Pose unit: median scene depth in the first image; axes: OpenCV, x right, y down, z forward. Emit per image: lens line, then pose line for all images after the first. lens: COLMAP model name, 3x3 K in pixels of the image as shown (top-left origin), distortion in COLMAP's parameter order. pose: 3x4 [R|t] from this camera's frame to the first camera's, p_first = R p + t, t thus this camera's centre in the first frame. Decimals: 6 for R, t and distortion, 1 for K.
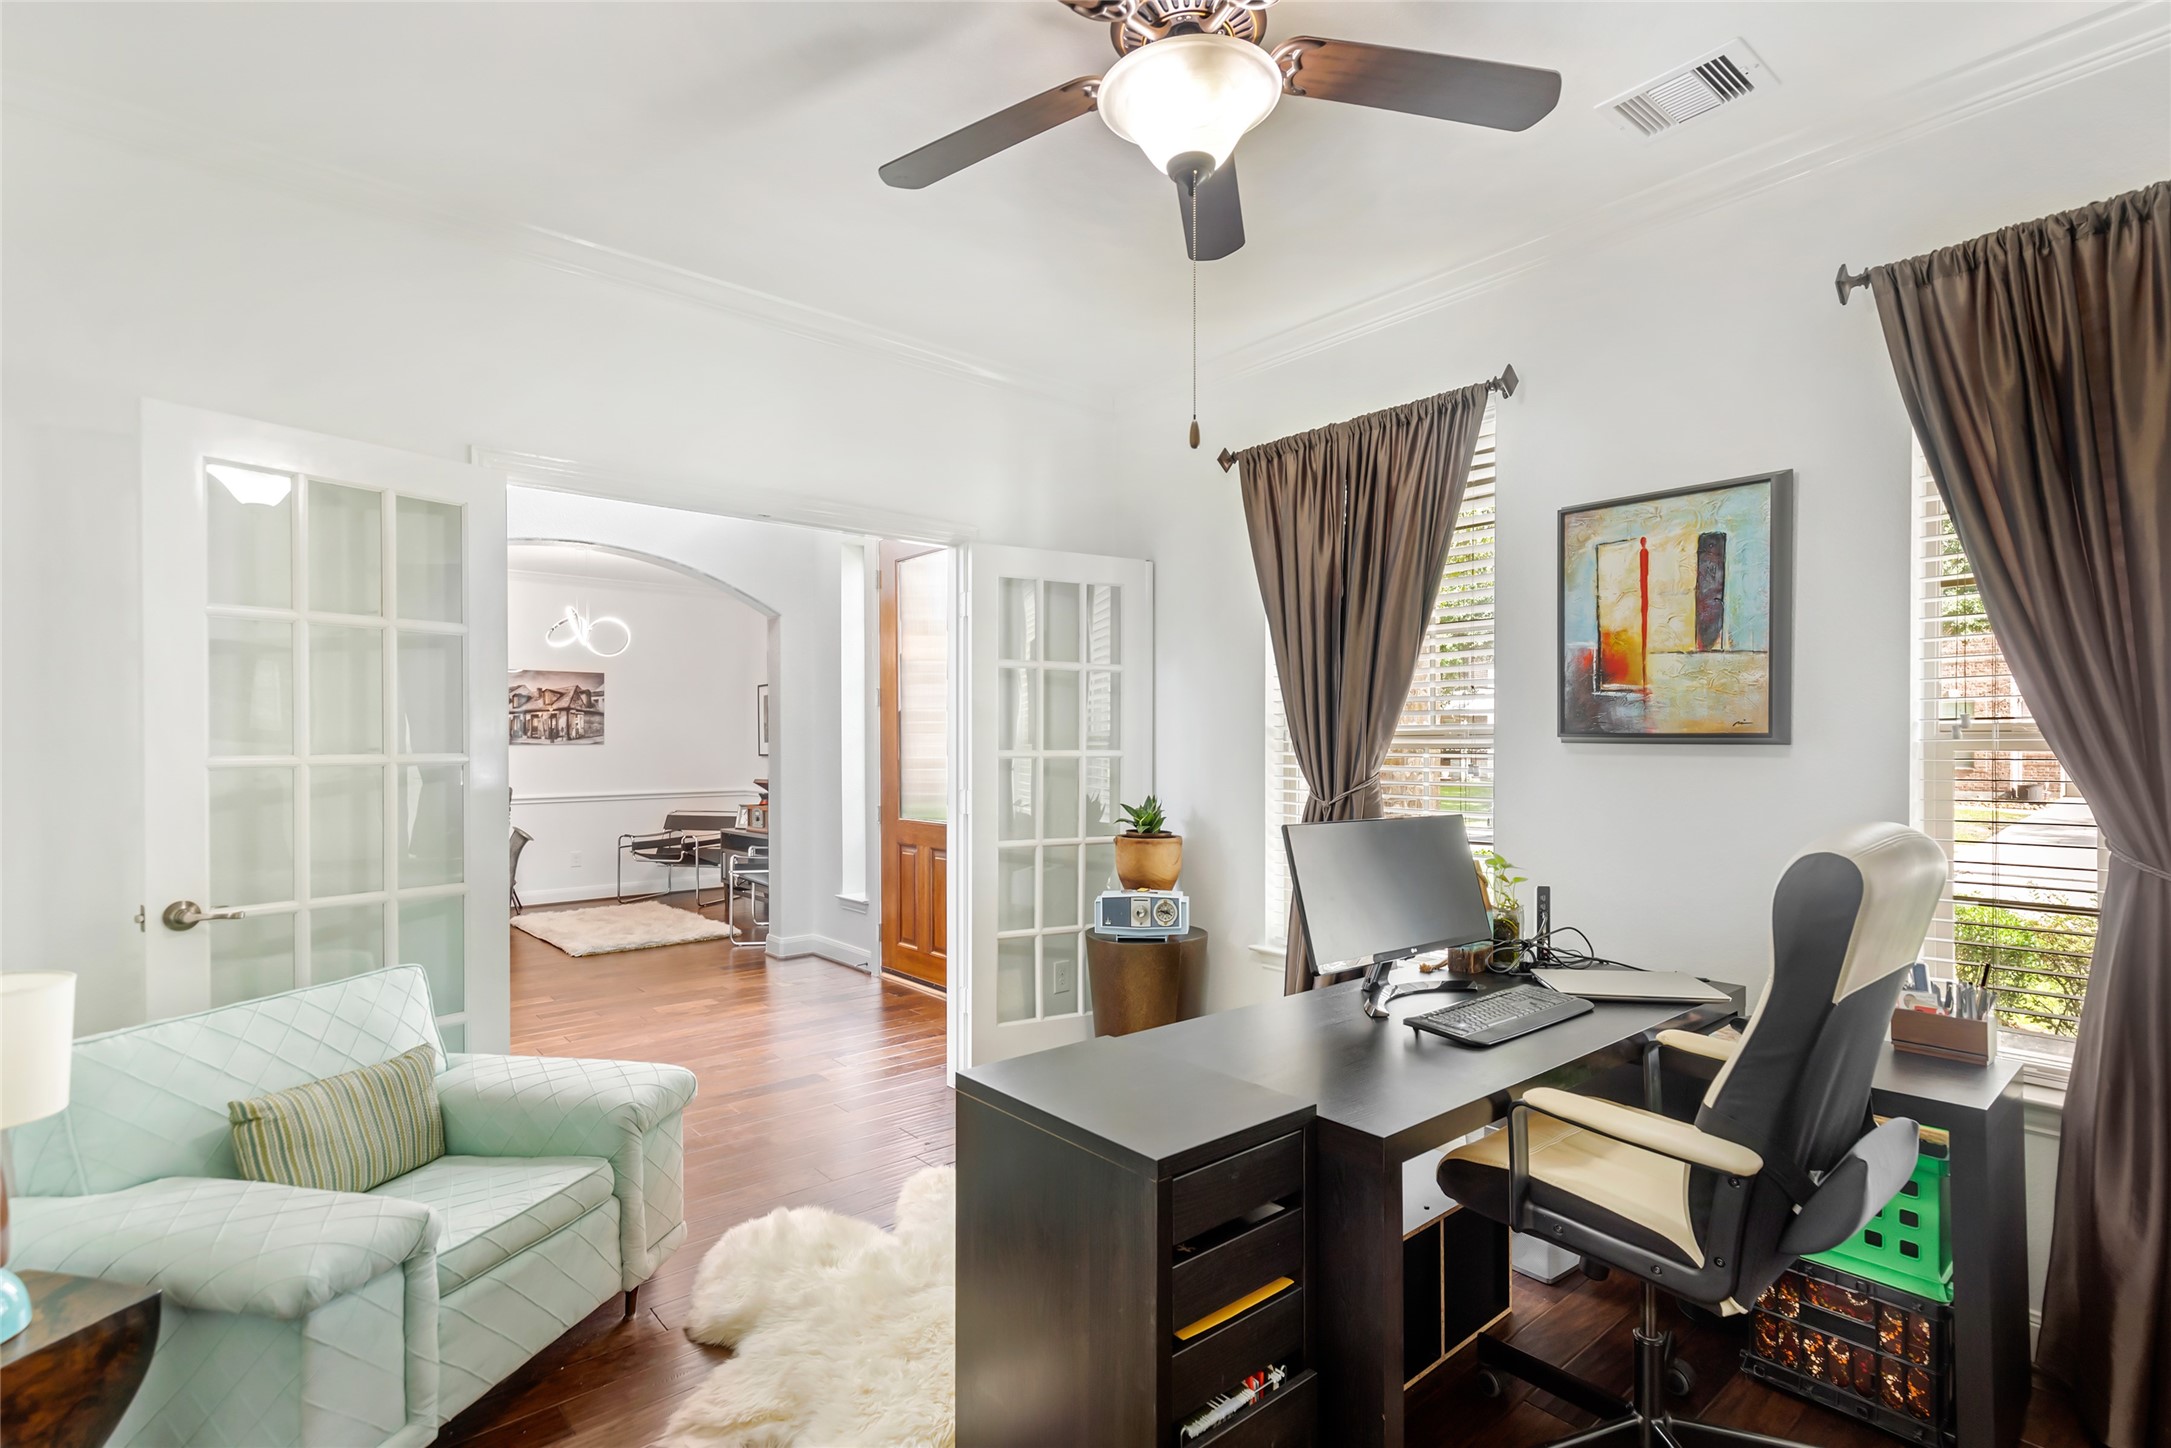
lens RADIAL K [[1033.1, 0, 1087.6], [0, 1033.1, 753.3], [0, 0, 1]] dist [0.003319, 0.000373]
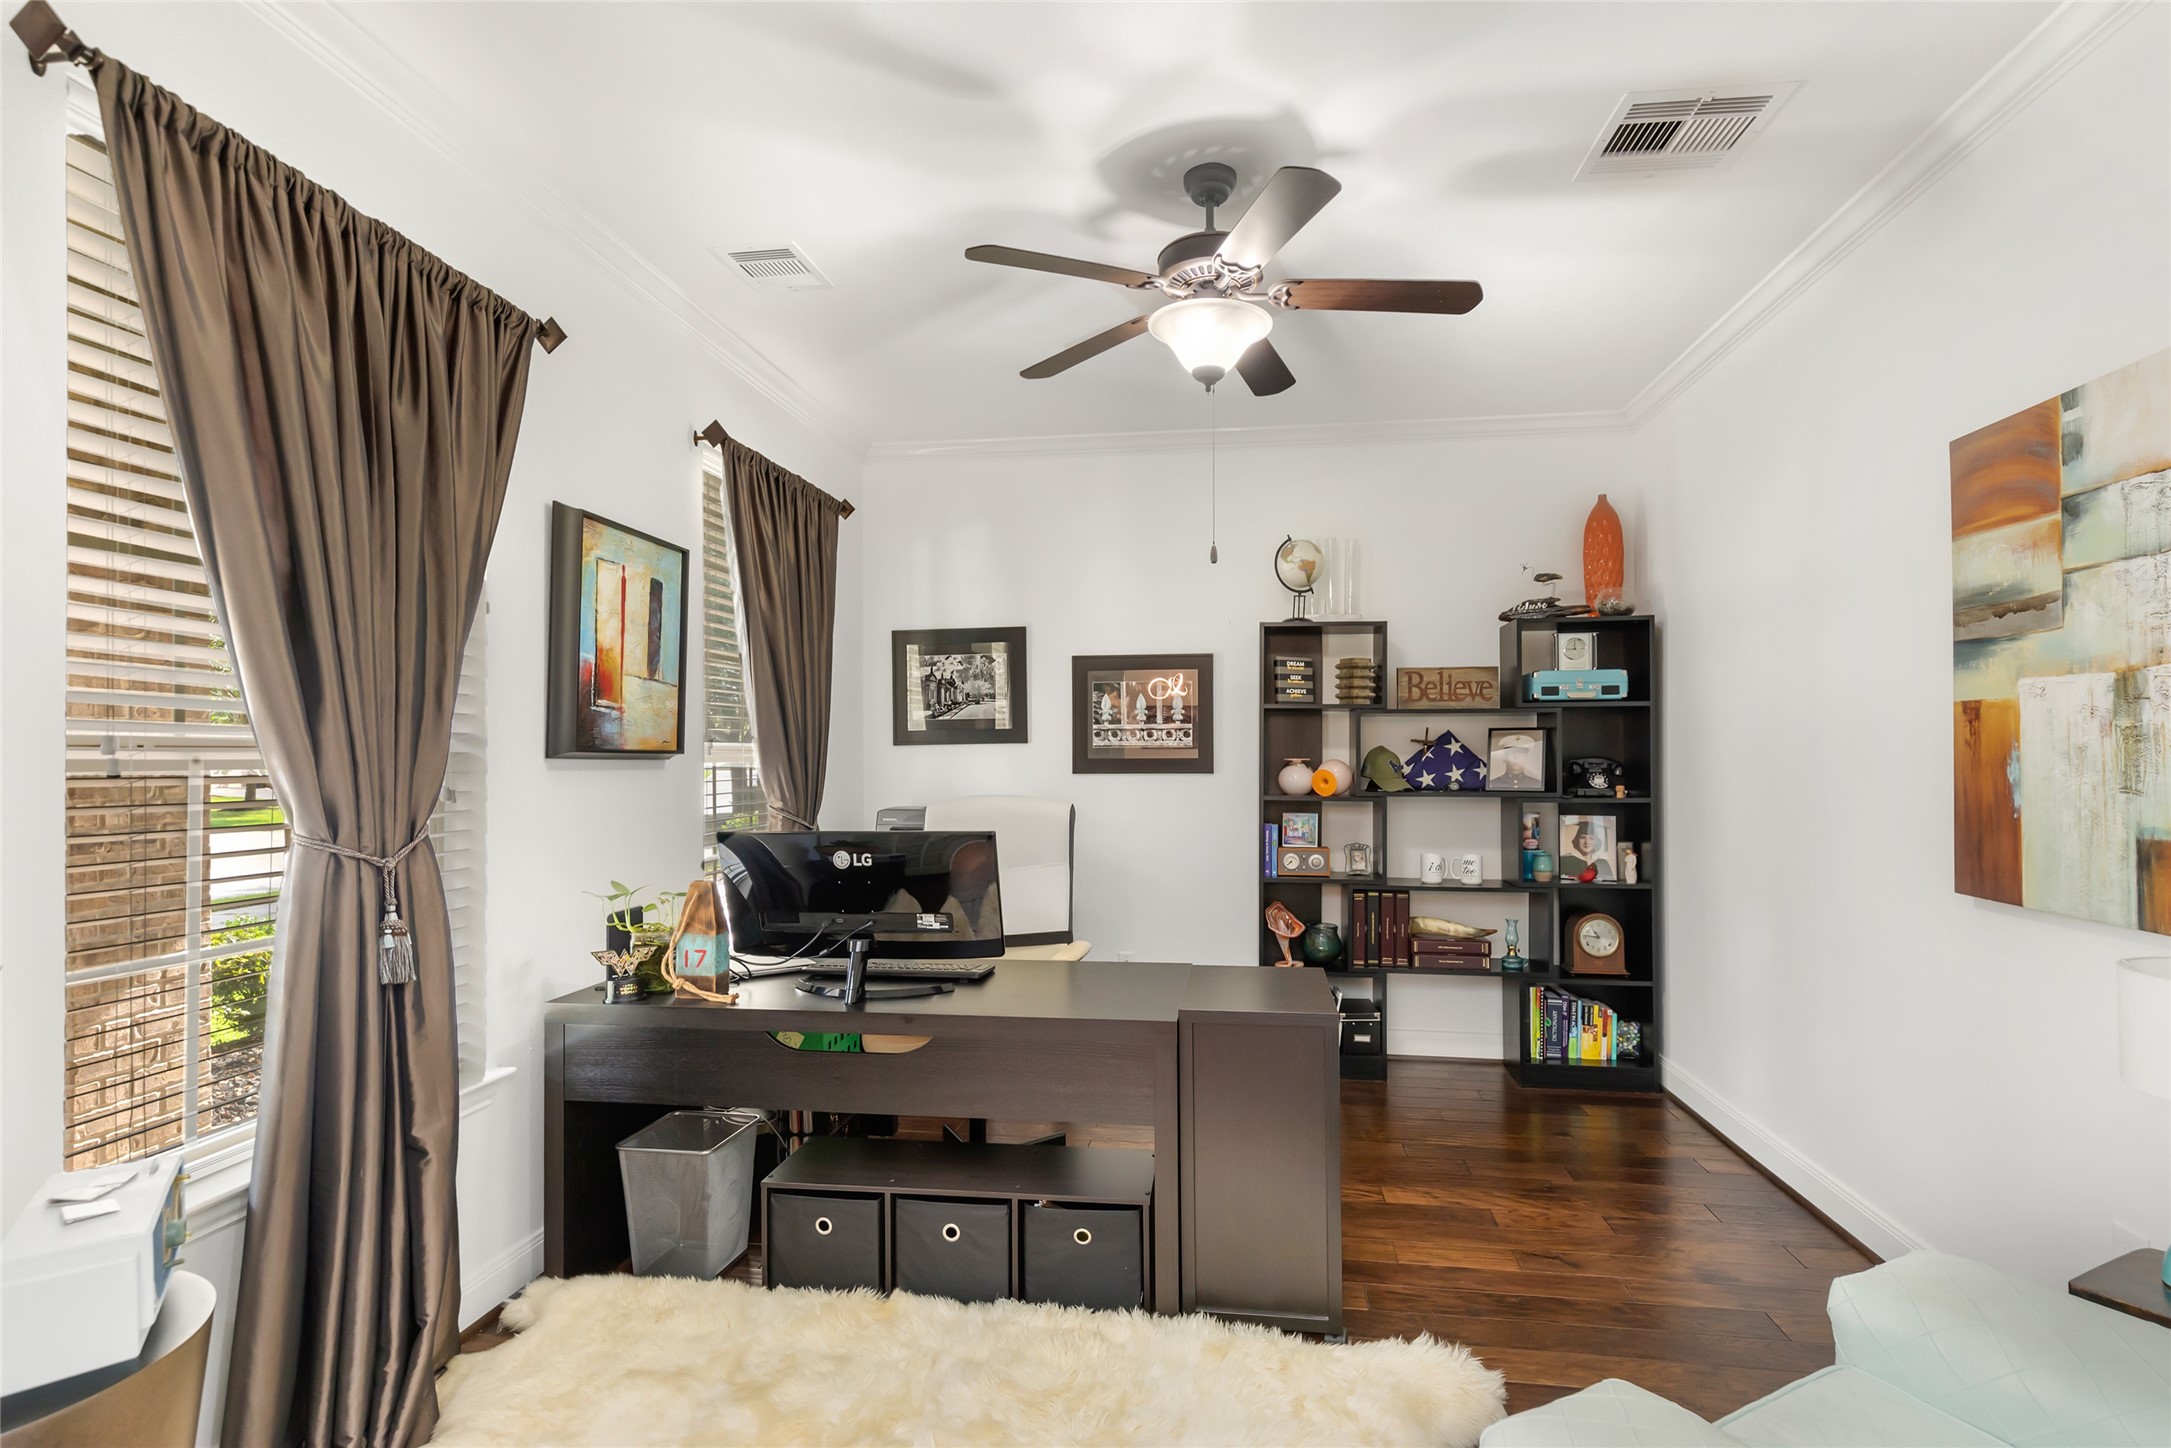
lens RADIAL K [[1033.1, 0, 1087.6], [0, 1033.1, 753.3], [0, 0, 1]] dist [0.003319, 0.000373]
pose [[-0.661422, 0.004666, 0.750000, -0.571238], [0.012289, 0.999914, 0.004617, -0.014251], [-0.749913, 0.012271, -0.661422, 1.339964]]
